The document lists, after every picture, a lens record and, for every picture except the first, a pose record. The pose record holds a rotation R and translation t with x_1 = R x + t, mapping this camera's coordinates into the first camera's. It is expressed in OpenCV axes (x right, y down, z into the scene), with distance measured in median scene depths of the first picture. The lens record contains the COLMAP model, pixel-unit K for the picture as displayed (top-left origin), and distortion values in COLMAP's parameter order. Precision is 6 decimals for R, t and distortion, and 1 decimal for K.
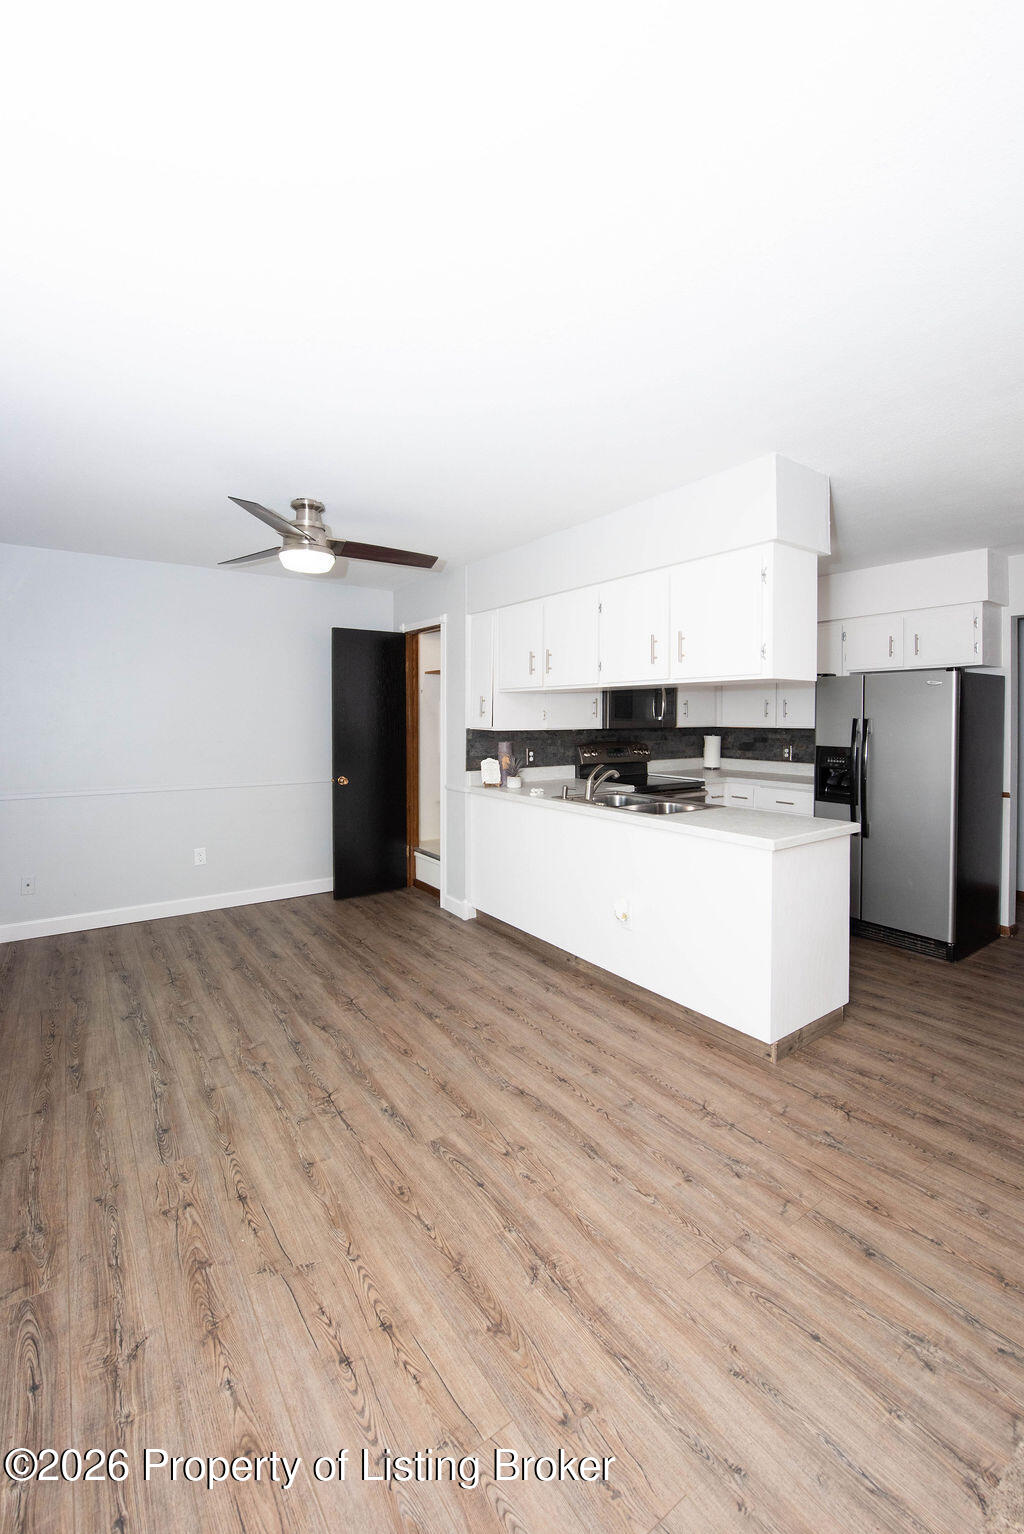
lens RADIAL K [[633.6, 0, 554.9], [0, 633.6, 721.2], [0, 0, 1]] dist [-0.020737, -0.000780]
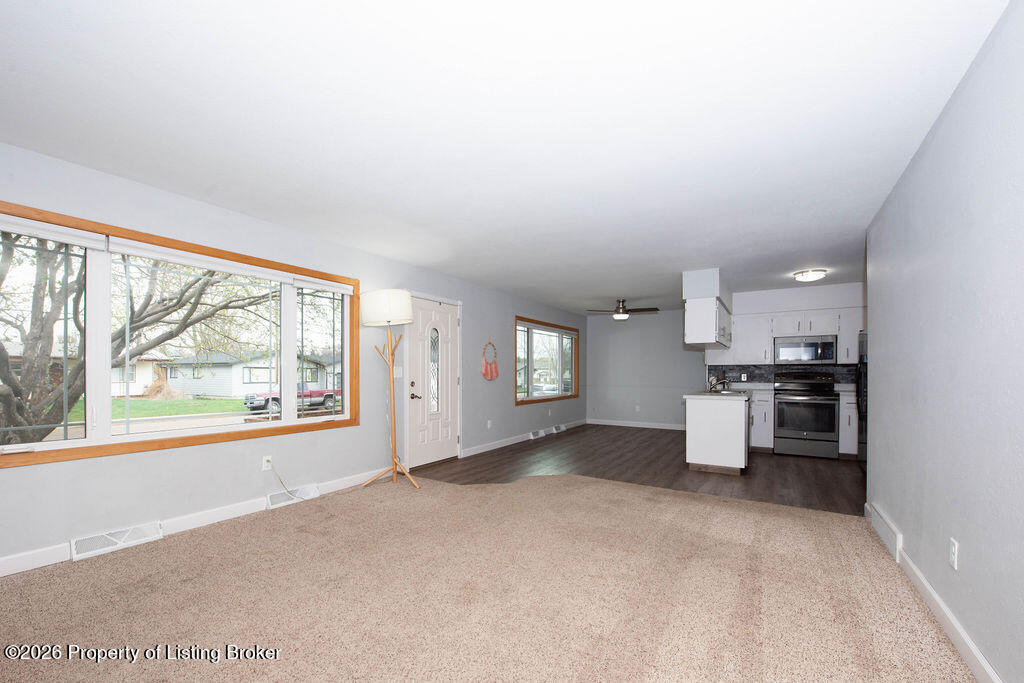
lens RADIAL K [[423.0, 0, 508.6], [0, 423.0, 381.2], [0, 0, 1]] dist [-0.020737, -0.000780]
pose [[0.344191, 0.006728, -0.938876, 1.149726], [-0.007997, 0.999959, 0.004234, 0.074354], [0.938866, 0.006051, 0.344231, -0.287155]]
